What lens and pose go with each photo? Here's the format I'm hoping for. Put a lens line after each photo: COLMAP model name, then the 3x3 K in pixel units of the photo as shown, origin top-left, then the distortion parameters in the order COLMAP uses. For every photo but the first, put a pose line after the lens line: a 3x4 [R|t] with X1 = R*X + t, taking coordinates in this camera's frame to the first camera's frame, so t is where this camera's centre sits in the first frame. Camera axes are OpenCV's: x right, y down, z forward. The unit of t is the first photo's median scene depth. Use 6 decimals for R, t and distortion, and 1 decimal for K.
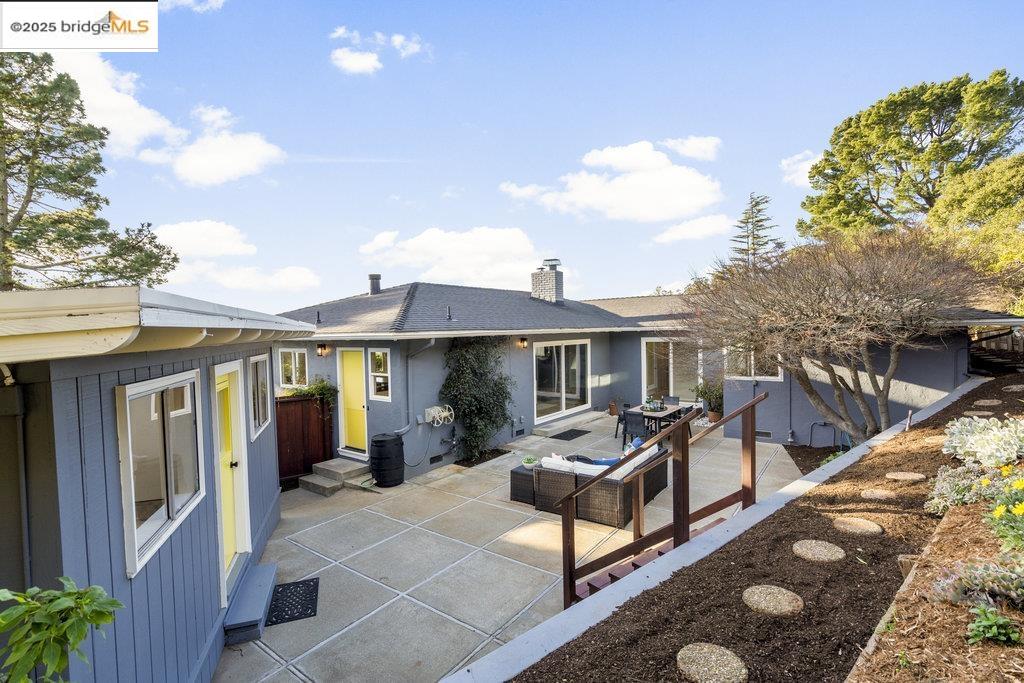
lens RADIAL K [[472.4, 0, 512.0], [0, 472.4, 341.5], [0, 0, 1]] dist [-0.005223, -0.000130]
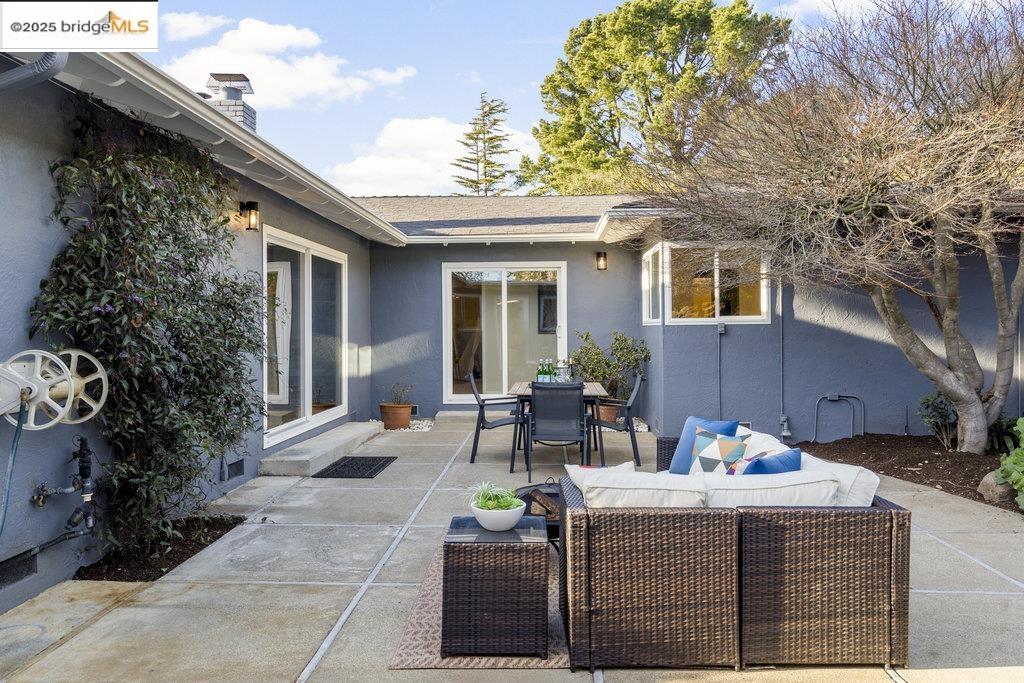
lens RADIAL K [[791.7, 0, 513.8], [0, 791.7, 328.7], [0, 0, 1]] dist [0.005205, 0.001867]
pose [[0.825405, 0.015894, 0.564317, -0.175114], [0.004585, 0.999382, -0.034854, 0.131896], [-0.564522, 0.031356, 0.824822, 0.476799]]
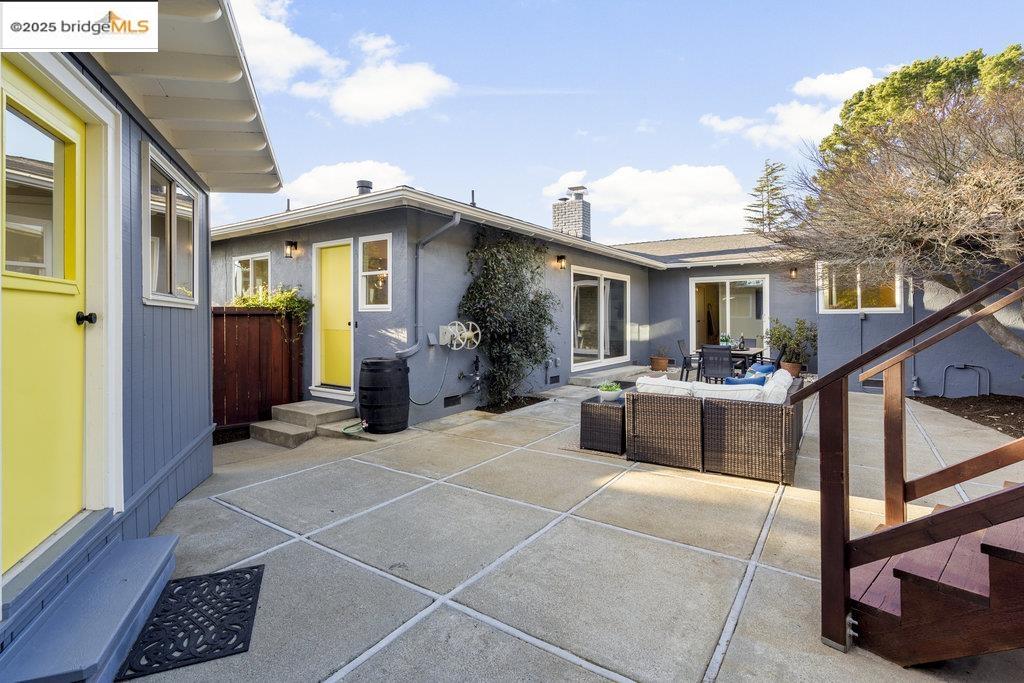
lens RADIAL K [[486.9, 0, 515.4], [0, 486.9, 314.6], [0, 0, 1]] dist [-0.007603, 0.000493]
pose [[0.998915, 0.021057, 0.041540, -0.096395], [-0.019635, 0.999217, -0.034340, 0.139647], [-0.042231, 0.033487, 0.998547, 0.263080]]
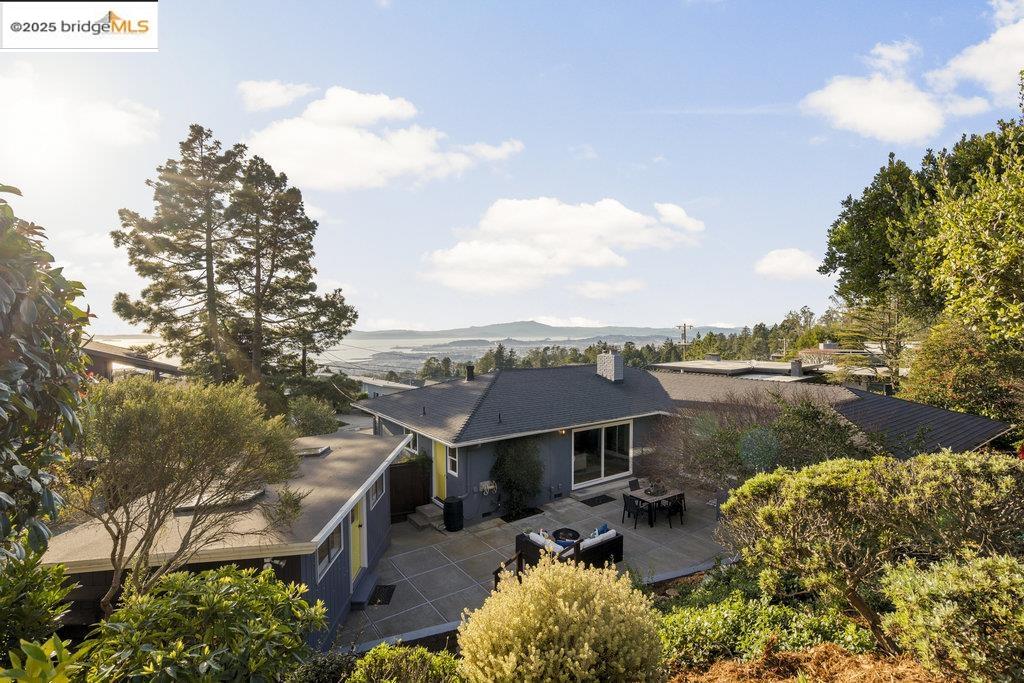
lens RADIAL K [[472.4, 0, 512.0], [0, 472.4, 341.5], [0, 0, 1]] dist [-0.005223, -0.000130]
pose [[0.951354, 0.025890, -0.307010, 0.362216], [-0.026408, 0.999648, 0.002467, -0.309756], [0.306966, 0.005761, 0.951703, -0.428427]]
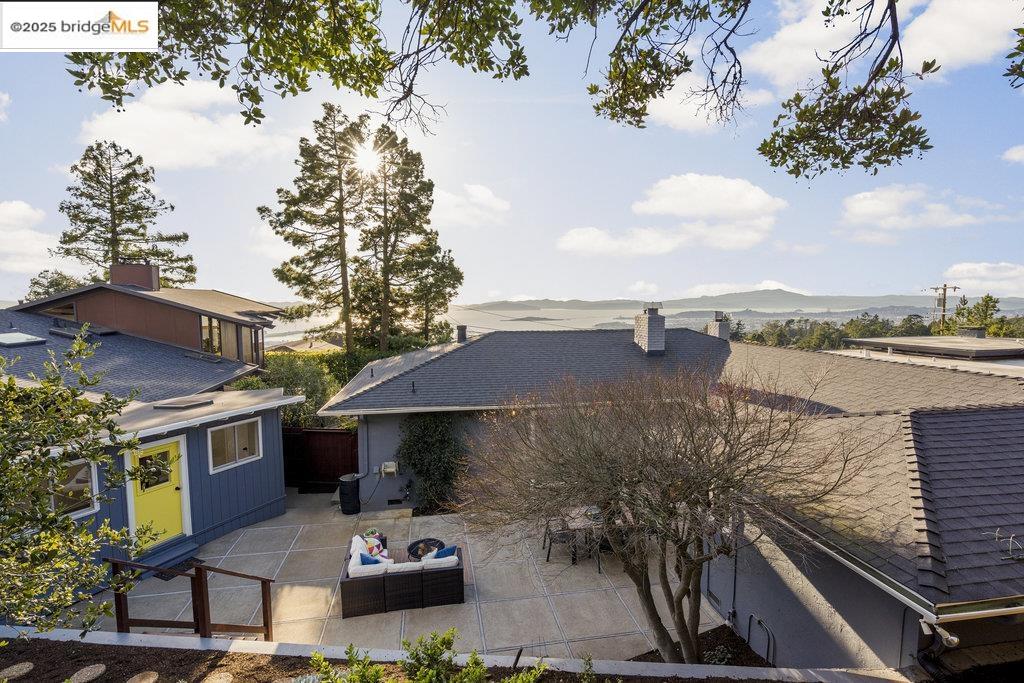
lens RADIAL K [[490.4, 0, 508.8], [0, 490.4, 335.5], [0, 0, 1]] dist [-0.000653, 0.000134]
pose [[0.719593, 0.068649, -0.690994, 0.903457], [-0.032840, 0.997352, 0.064886, -0.280598], [0.693619, -0.023999, 0.719942, 0.267157]]
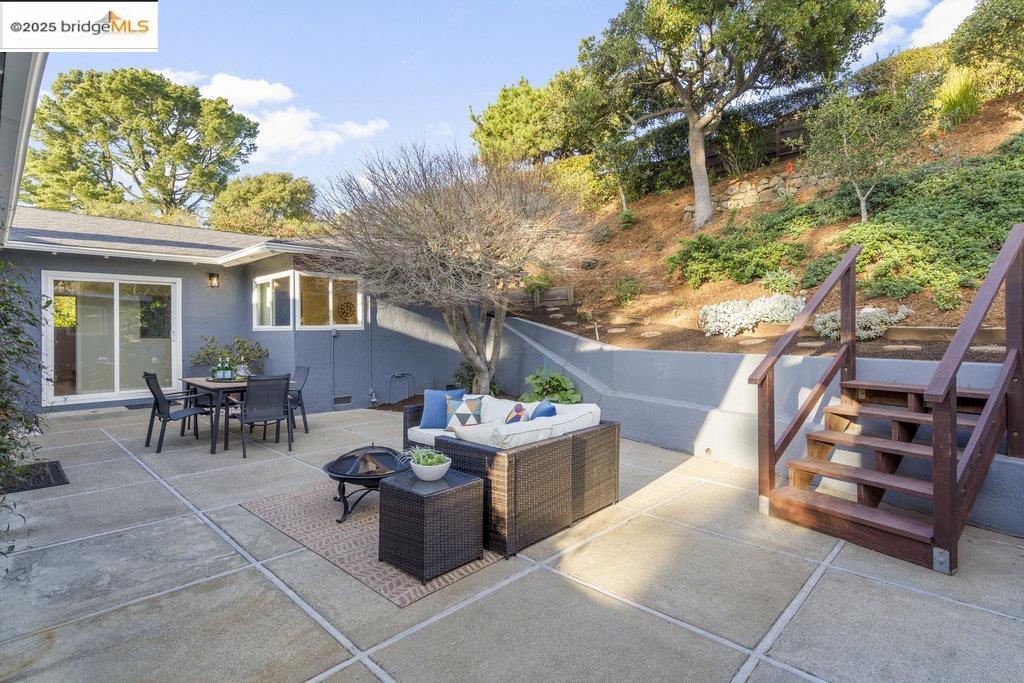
lens RADIAL K [[507.6, 0, 517.2], [0, 507.6, 329.6], [0, 0, 1]] dist [-0.001028, 0.000442]
pose [[0.124782, 0.021658, 0.991948, -0.286417], [0.032592, 0.999133, -0.025915, 0.127636], [-0.991649, 0.035563, 0.123968, 0.692802]]
